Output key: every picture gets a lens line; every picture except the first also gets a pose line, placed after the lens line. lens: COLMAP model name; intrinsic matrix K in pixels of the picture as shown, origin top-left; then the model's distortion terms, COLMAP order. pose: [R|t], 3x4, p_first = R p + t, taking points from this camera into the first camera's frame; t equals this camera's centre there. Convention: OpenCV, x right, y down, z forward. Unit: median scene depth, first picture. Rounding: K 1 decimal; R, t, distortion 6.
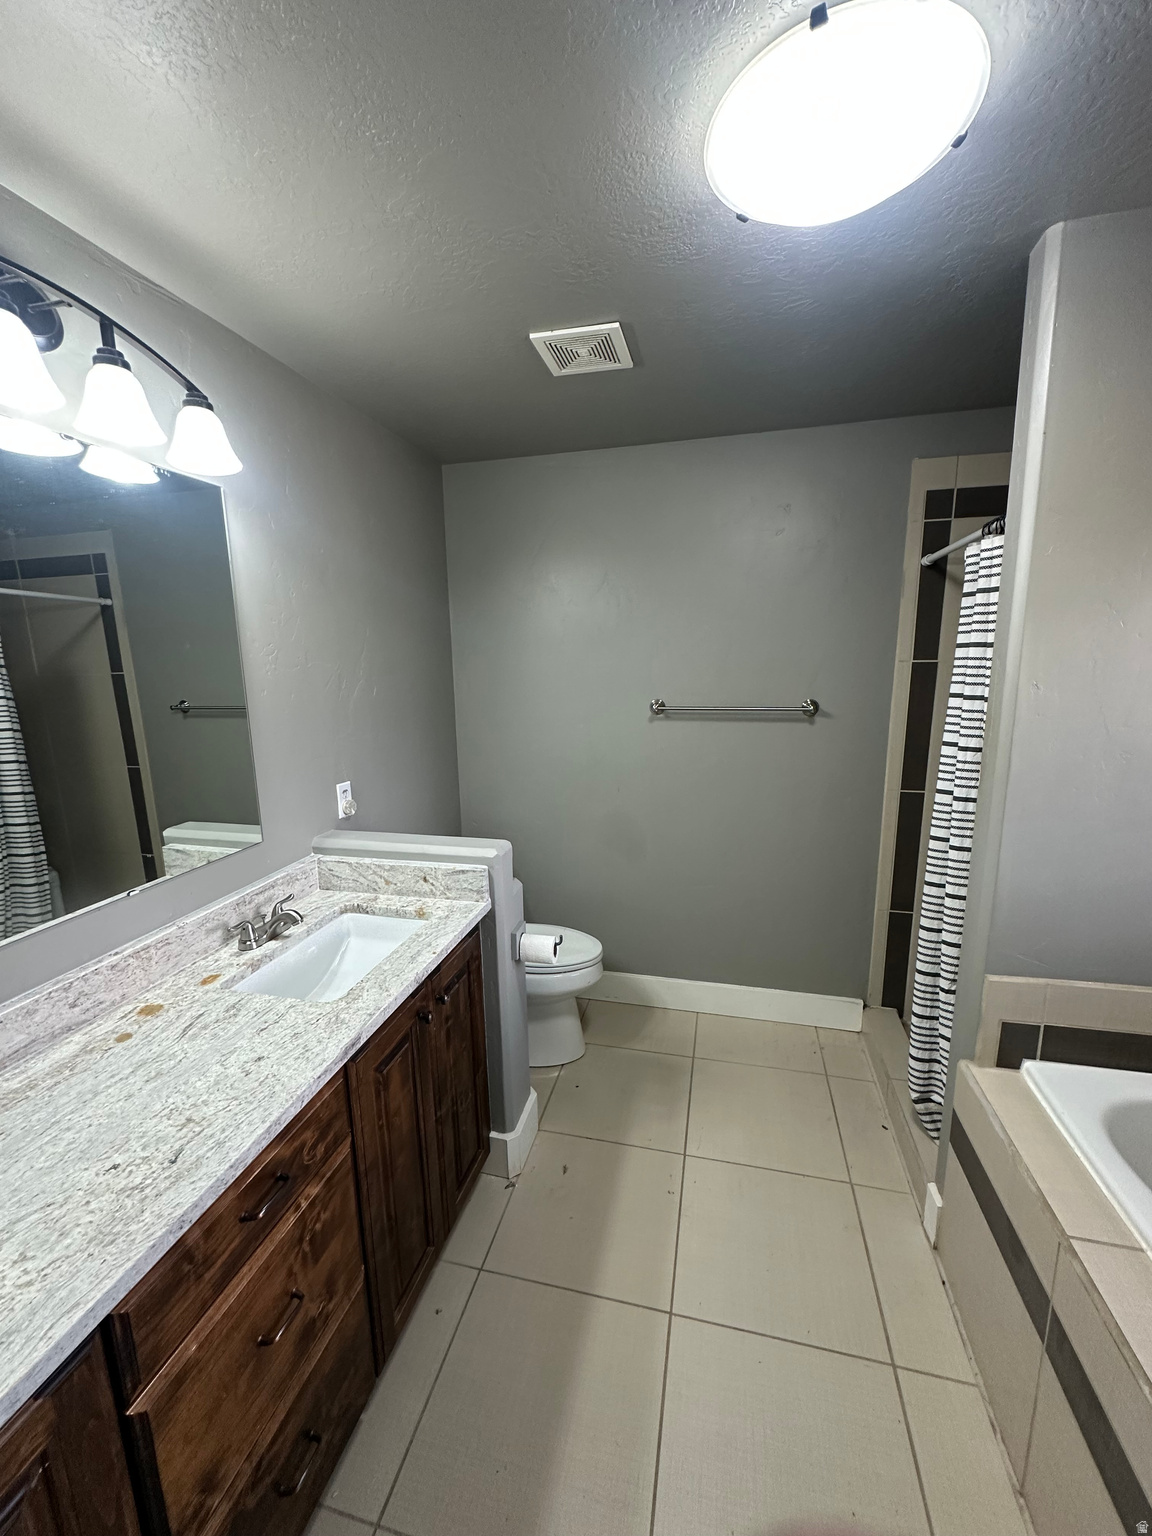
lens RADIAL K [[611.4, 0, 578.9], [0, 611.4, 770.3], [0, 0, 1]] dist [-0.003851, -0.000507]
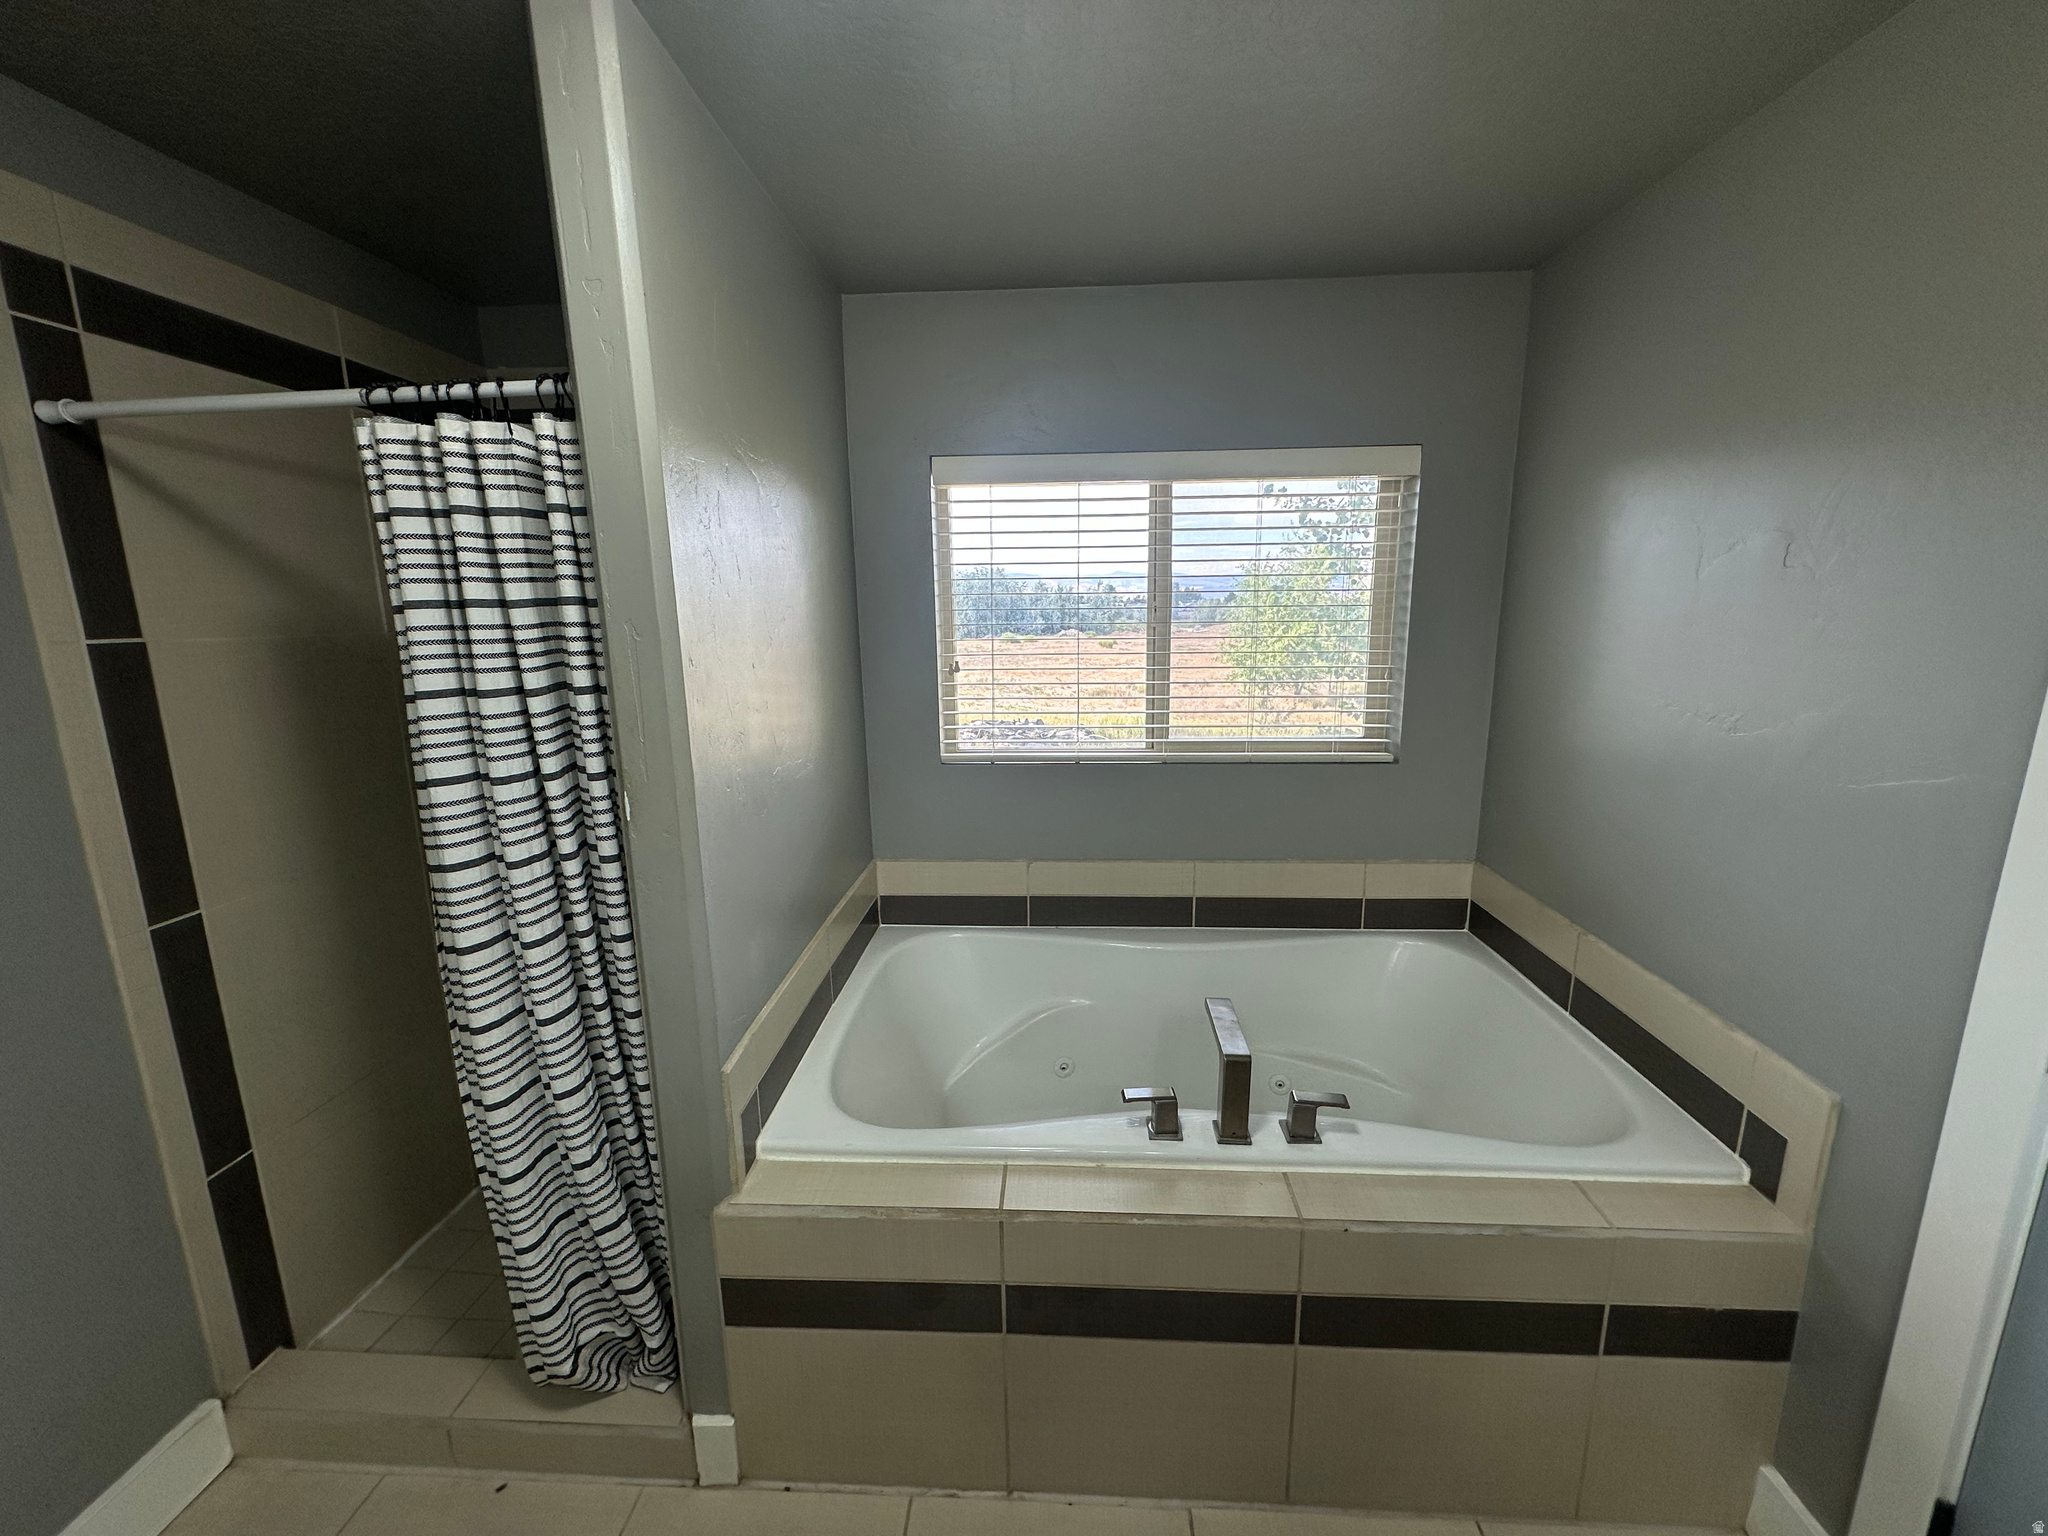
lens RADIAL K [[815.1, 0, 1024.9], [0, 815.1, 764.4], [0, 0, 1]] dist [-0.003851, -0.000507]
pose [[-0.191538, -0.173215, 0.966080, -0.218492], [0.197862, 0.957281, 0.210866, -0.115729], [-0.961334, 0.231539, -0.149083, 0.632727]]
